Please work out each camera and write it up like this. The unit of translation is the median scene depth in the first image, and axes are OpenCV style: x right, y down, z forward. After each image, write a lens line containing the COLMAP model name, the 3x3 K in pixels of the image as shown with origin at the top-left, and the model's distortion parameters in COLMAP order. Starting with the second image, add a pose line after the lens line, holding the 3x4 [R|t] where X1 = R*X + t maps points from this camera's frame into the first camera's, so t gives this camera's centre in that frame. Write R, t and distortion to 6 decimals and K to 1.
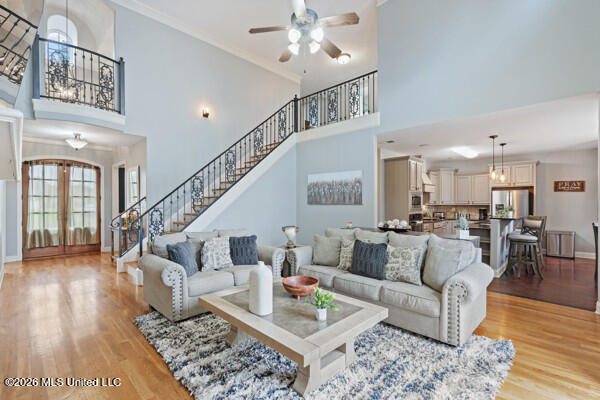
lens RADIAL K [[275.5, 0, 295.6], [0, 275.5, 204.8], [0, 0, 1]] dist [-0.002848, 0.000491]
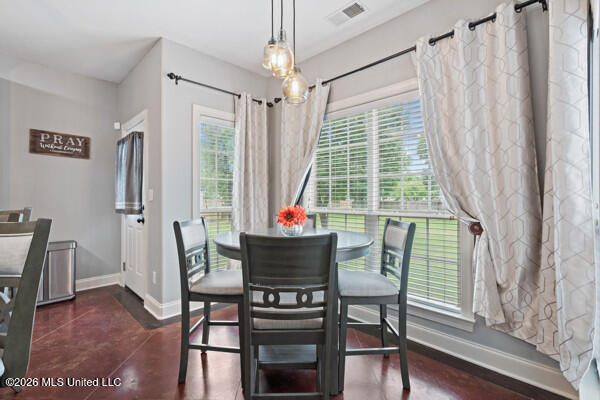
lens RADIAL K [[275.5, 0, 289.6], [0, 275.5, 197.3], [0, 0, 1]] dist [-0.002848, 0.000491]
pose [[0.008051, 0.004695, 0.999957, 0.506114], [0.008452, 0.999953, -0.004763, 0.027114], [-0.999932, 0.008490, 0.008011, 0.582230]]
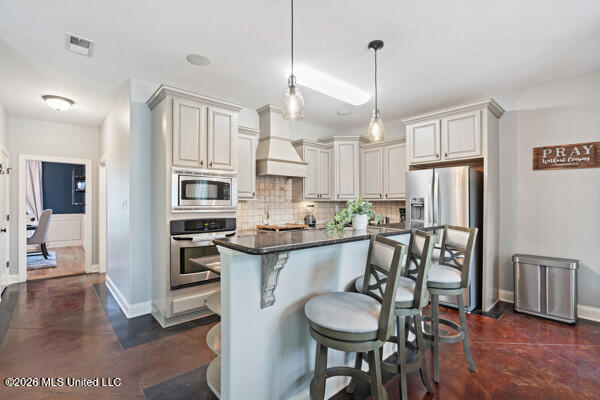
lens RADIAL K [[275.5, 0, 299.5], [0, 275.5, 200.6], [0, 0, 1]] dist [-0.002848, 0.000491]
pose [[0.998277, -0.003474, -0.058567, 0.565465], [0.002762, 0.999921, -0.012230, 0.007812], [0.058605, 0.012047, 0.998209, 0.507729]]
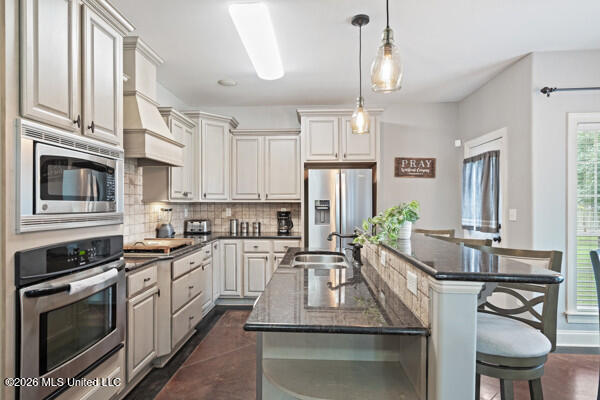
lens RADIAL K [[334.7, 0, 292.0], [0, 334.7, 201.7], [0, 0, 1]] dist [0.007618, -0.000472]
pose [[0.747666, 0.001770, 0.664073, 0.352839], [0.003380, 0.999973, -0.006471, 0.004084], [-0.664067, 0.007082, 0.747640, 0.637240]]
